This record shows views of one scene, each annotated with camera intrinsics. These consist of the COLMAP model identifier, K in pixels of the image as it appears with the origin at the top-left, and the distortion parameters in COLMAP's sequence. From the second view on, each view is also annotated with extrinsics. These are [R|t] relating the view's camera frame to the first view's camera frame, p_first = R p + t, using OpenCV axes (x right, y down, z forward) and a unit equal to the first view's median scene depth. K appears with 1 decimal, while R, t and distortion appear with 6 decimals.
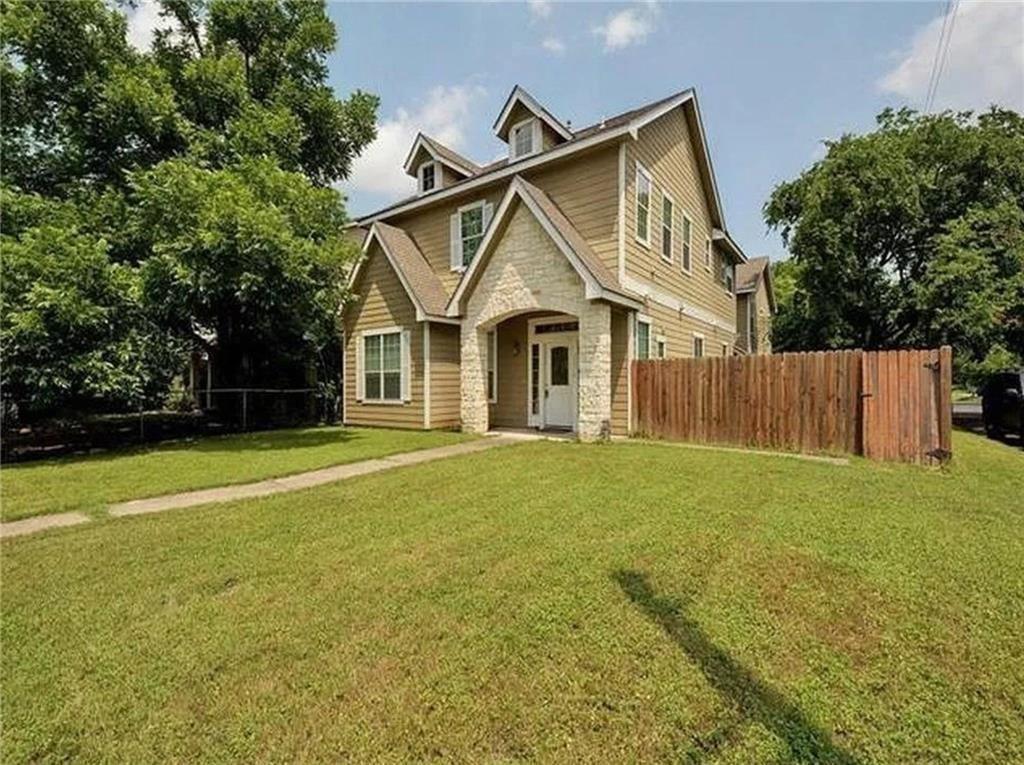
lens RADIAL K [[446.7, 0, 514.9], [0, 446.7, 385.1], [0, 0, 1]] dist [0.000499, -0.000846]
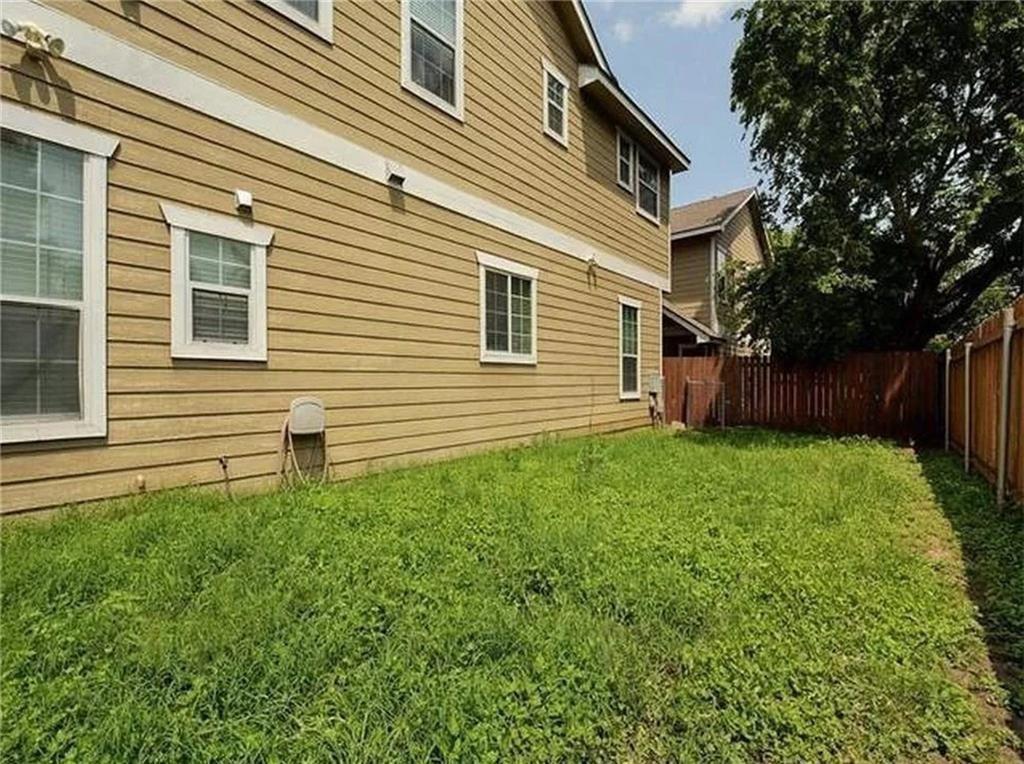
lens RADIAL K [[446.7, 0, 509.4], [0, 446.7, 380.3], [0, 0, 1]] dist [0.000499, -0.000846]
pose [[0.997854, 0.004825, -0.065303, 0.375735], [-0.004788, 0.999988, 0.000726, 0.002661], [0.065305, -0.000411, 0.997865, 0.465561]]
